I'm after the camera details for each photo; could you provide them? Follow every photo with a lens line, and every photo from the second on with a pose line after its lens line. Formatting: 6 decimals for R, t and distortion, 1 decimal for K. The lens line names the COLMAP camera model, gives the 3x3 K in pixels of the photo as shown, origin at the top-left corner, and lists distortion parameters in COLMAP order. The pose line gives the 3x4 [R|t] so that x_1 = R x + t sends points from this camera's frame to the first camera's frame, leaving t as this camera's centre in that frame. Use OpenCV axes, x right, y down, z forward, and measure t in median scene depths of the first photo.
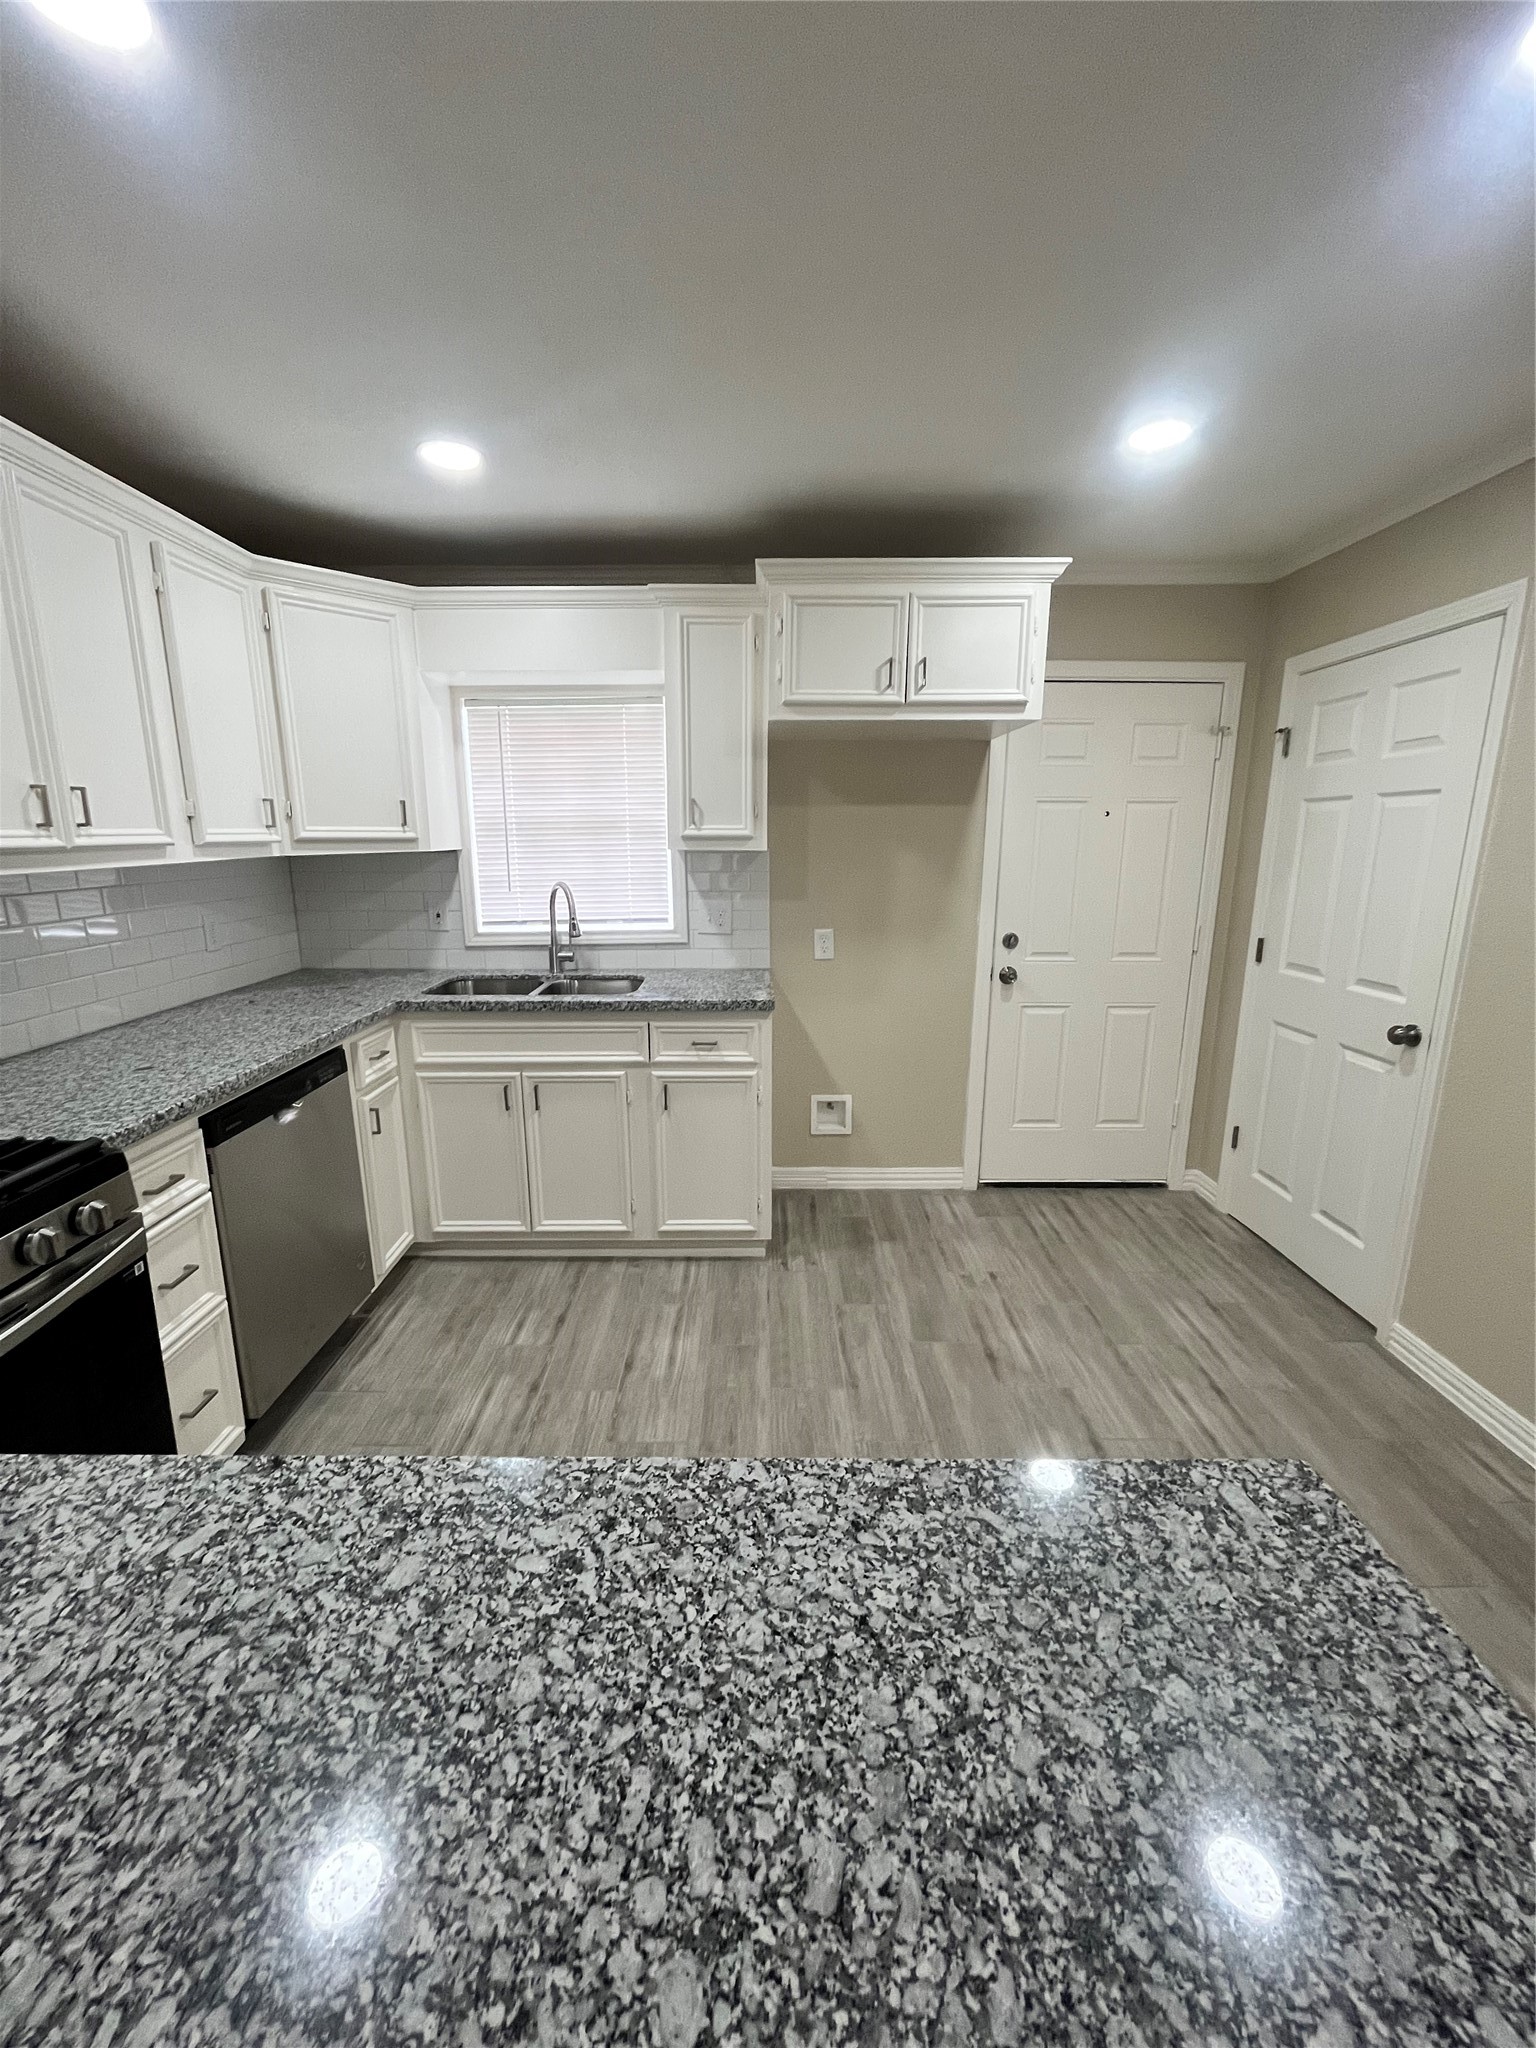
lens RADIAL K [[825.1, 0, 762.2], [0, 825.1, 1022.1], [0, 0, 1]] dist [-0.001714, -0.000179]
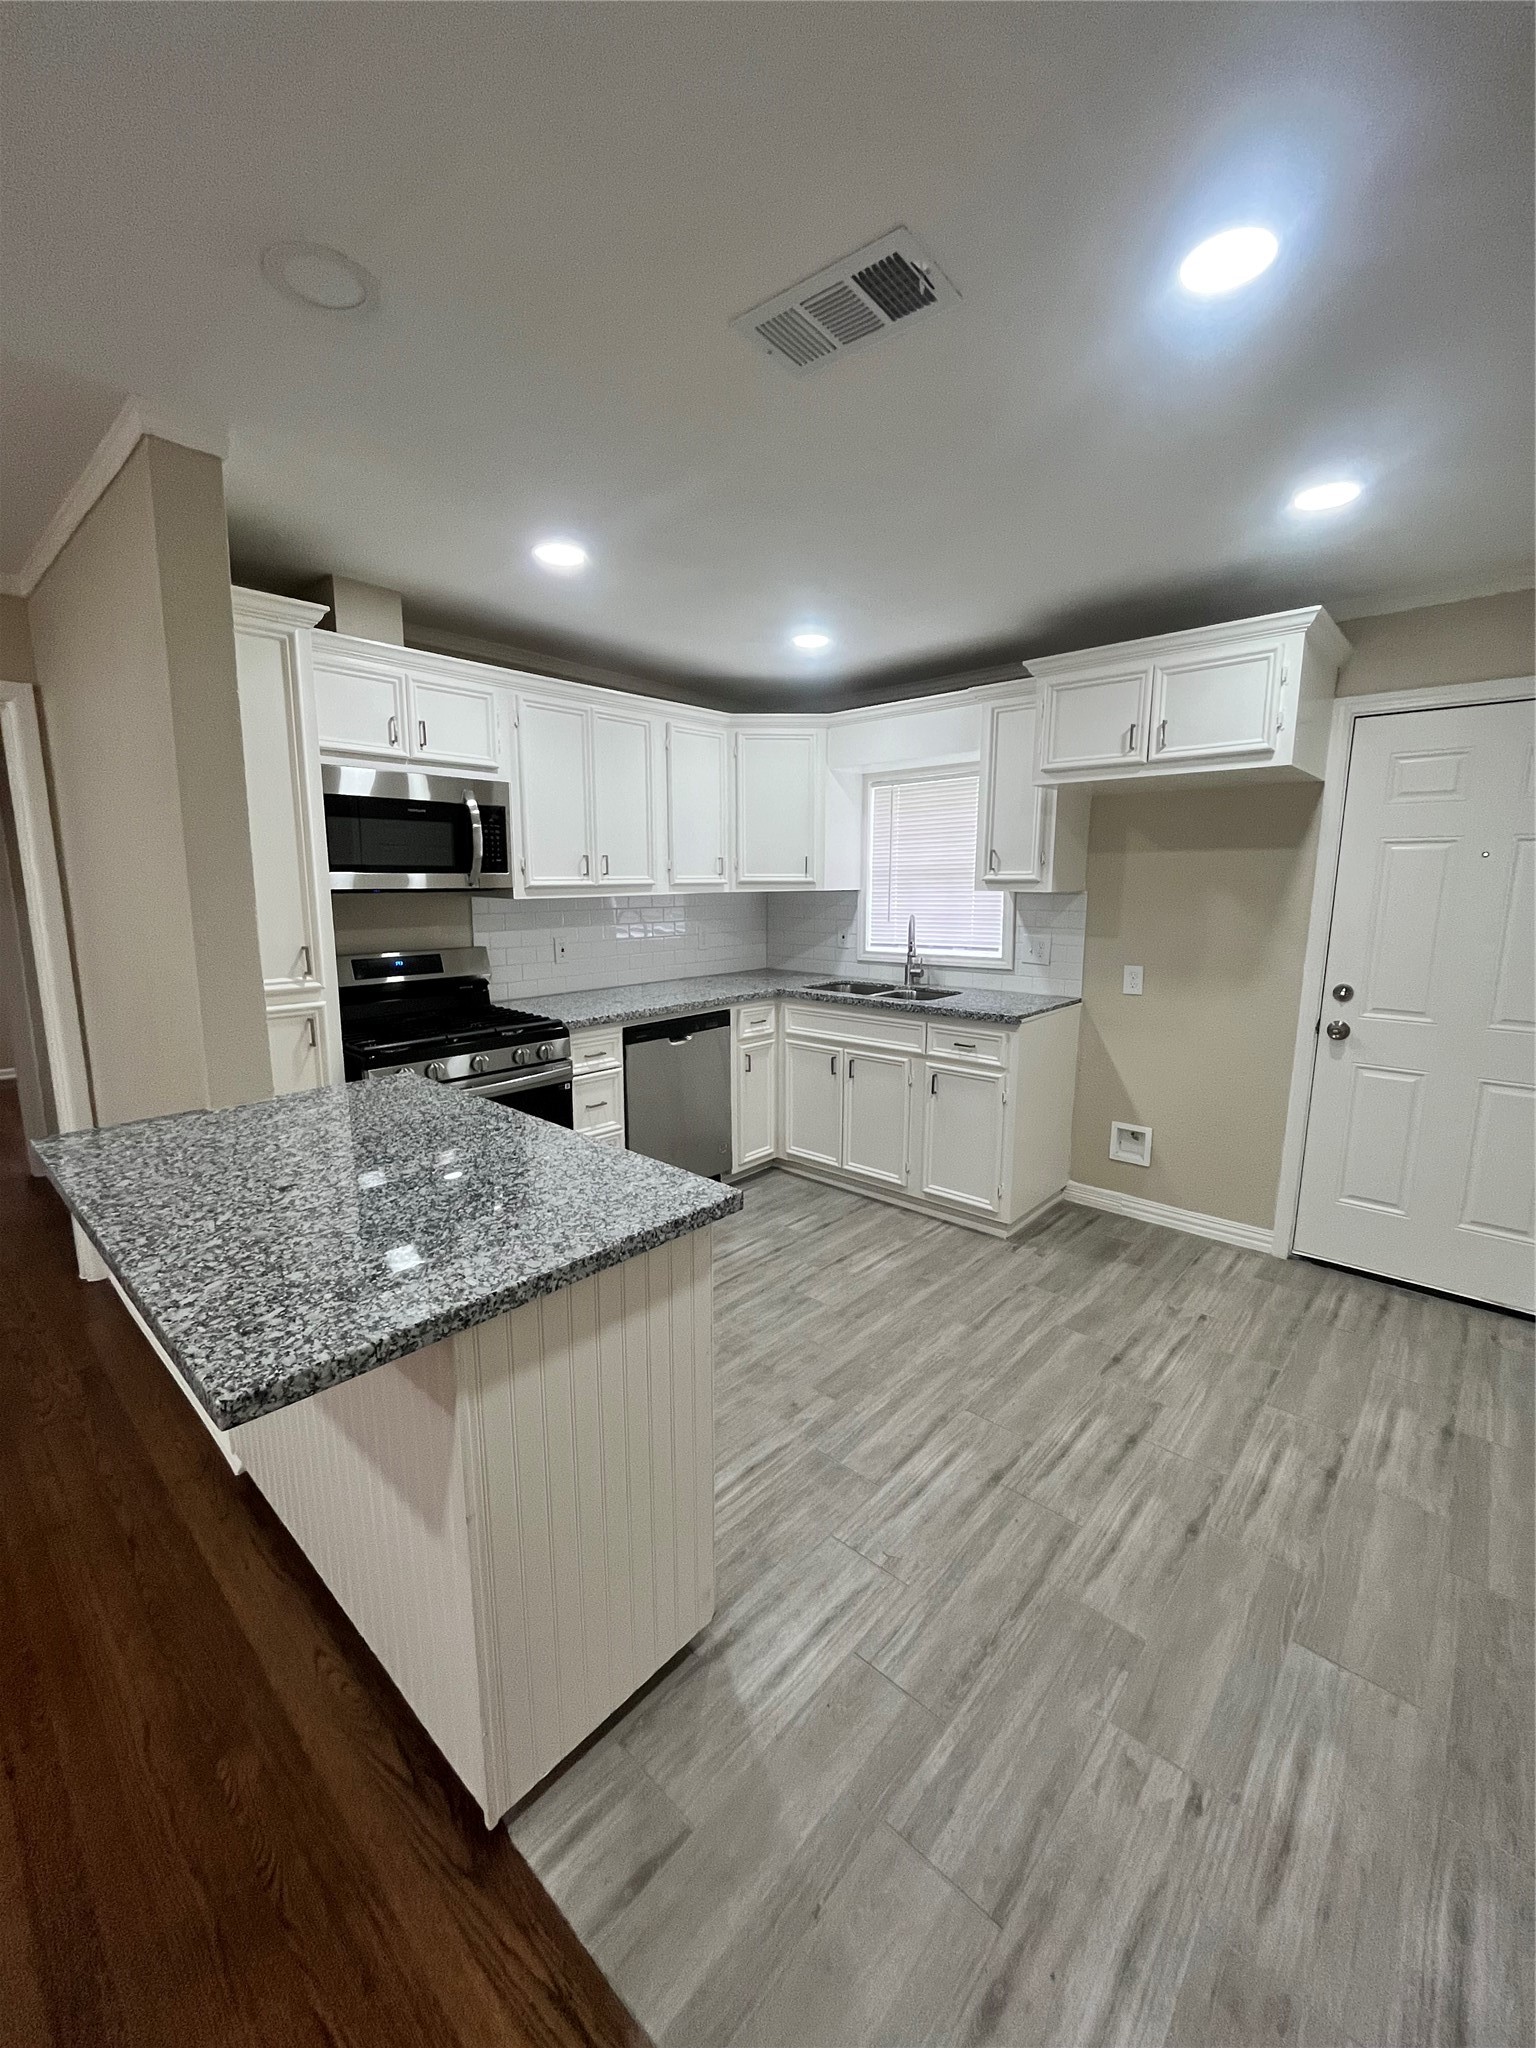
lens RADIAL K [[825.1, 0, 761.4], [0, 825.1, 1023.2], [0, 0, 1]] dist [-0.001714, -0.000179]
pose [[0.736235, 0.114972, -0.666888, 0.568458], [-0.149291, 0.988777, 0.005651, 0.033886], [0.660053, 0.095400, 0.745137, -0.139157]]
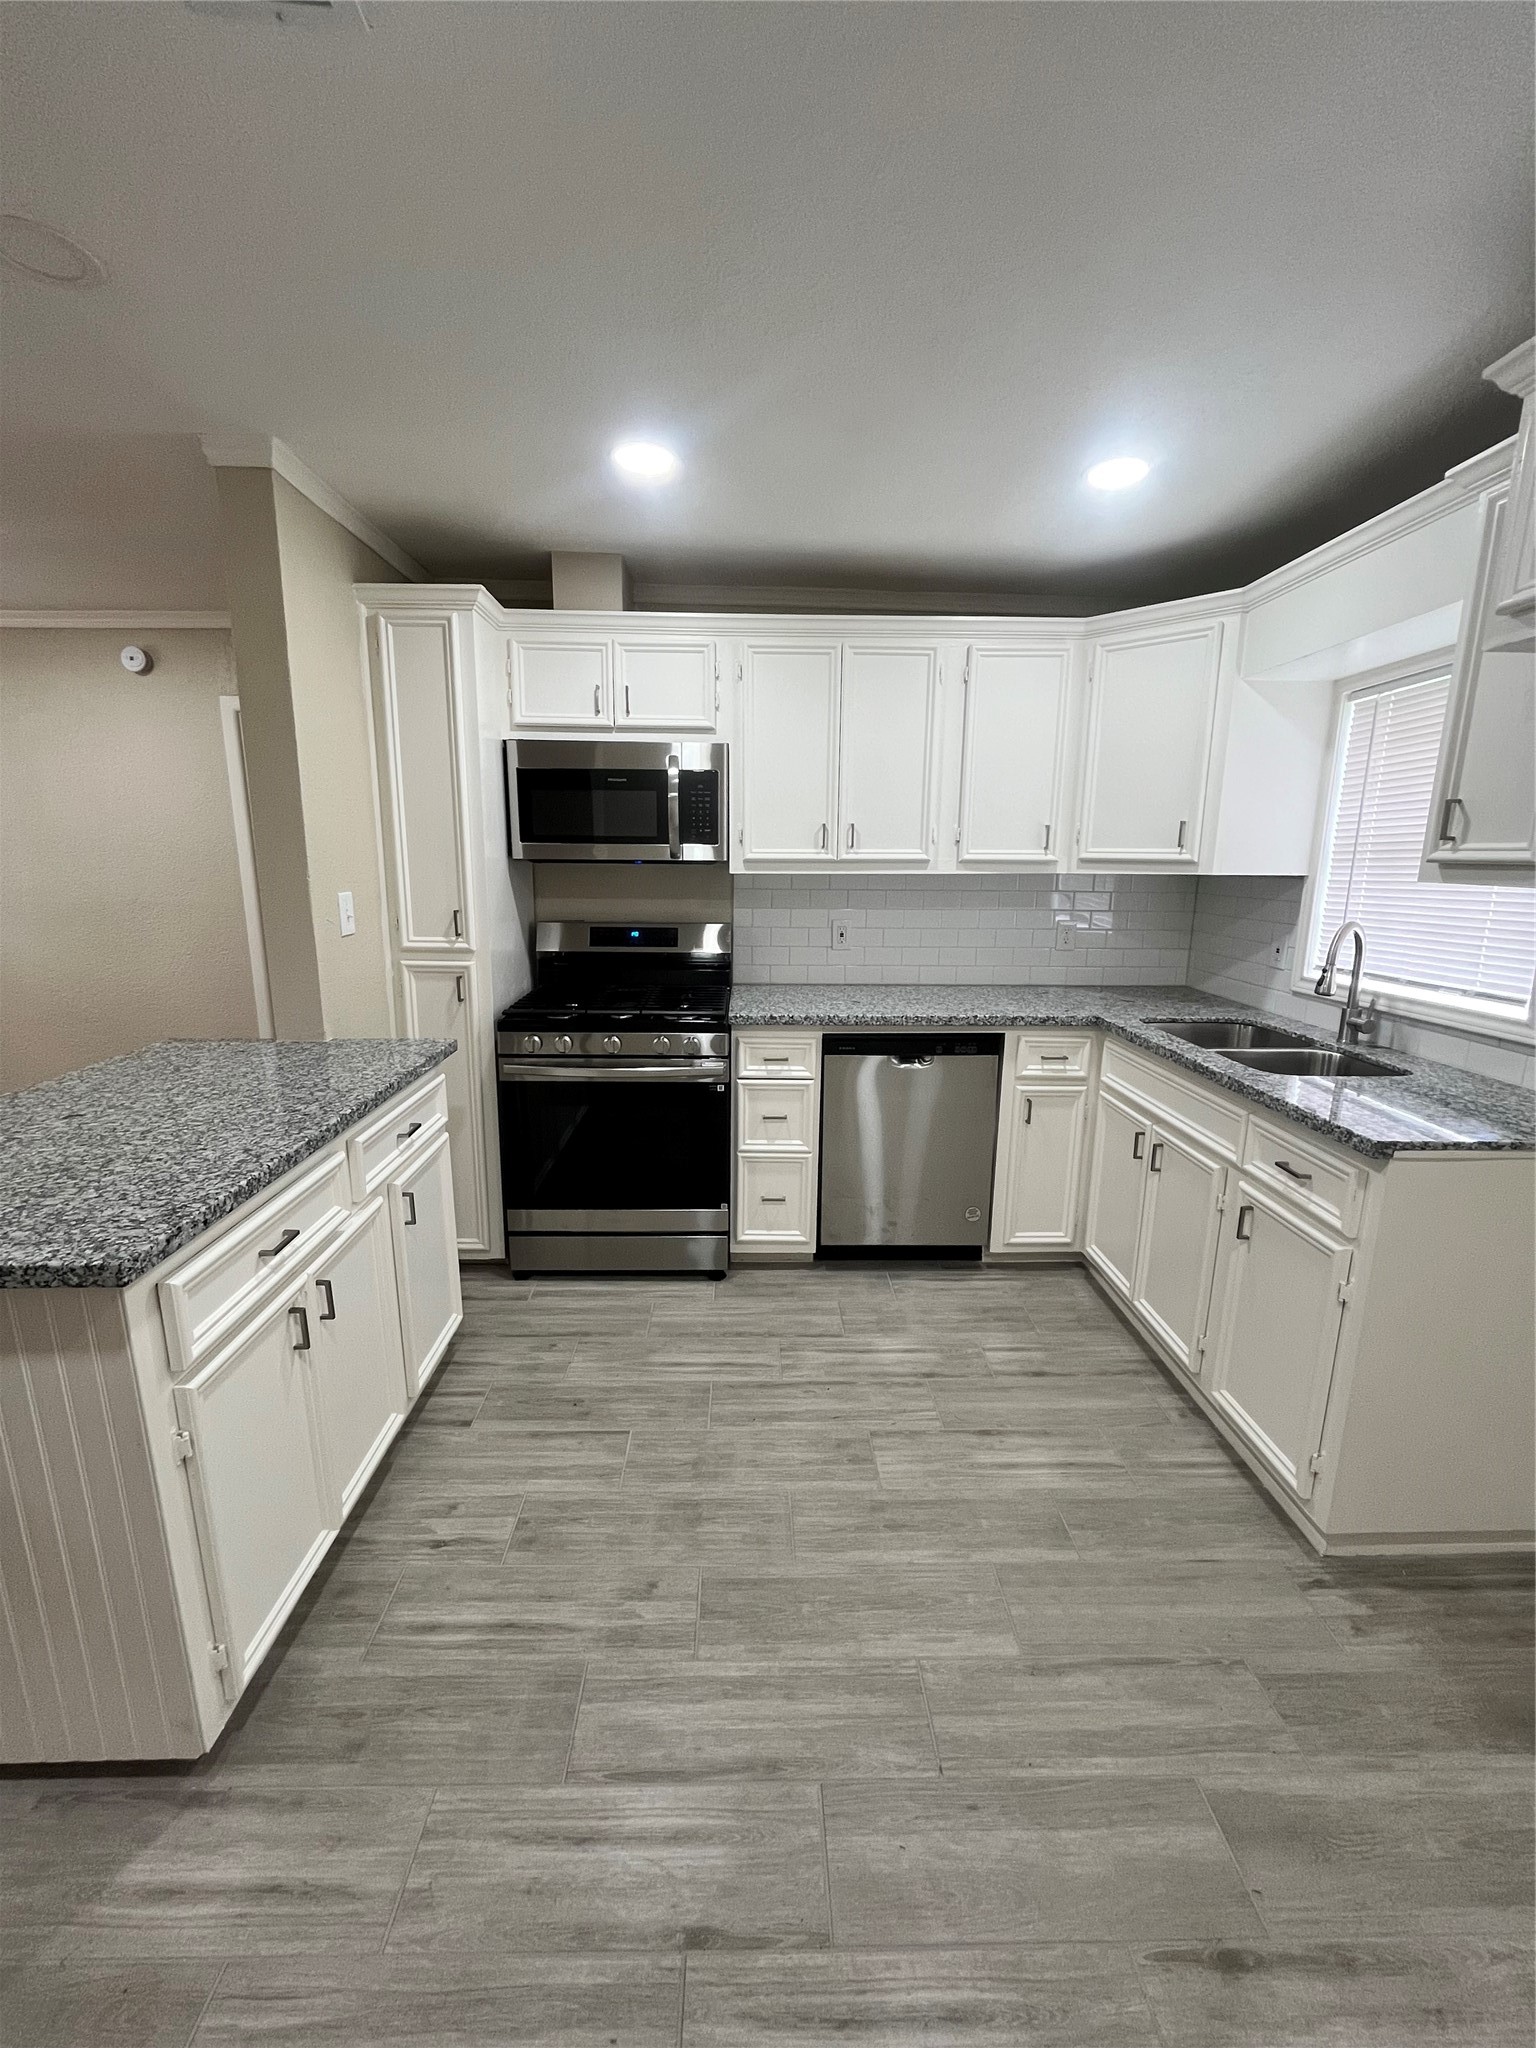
lens RADIAL K [[825.1, 0, 766.4], [0, 825.1, 1020.7], [0, 0, 1]] dist [-0.001714, -0.000179]
pose [[0.016865, 0.198851, -0.979885, 0.589869], [-0.232824, 0.953865, 0.189563, -0.124826], [0.972373, 0.224944, 0.062384, 0.559659]]
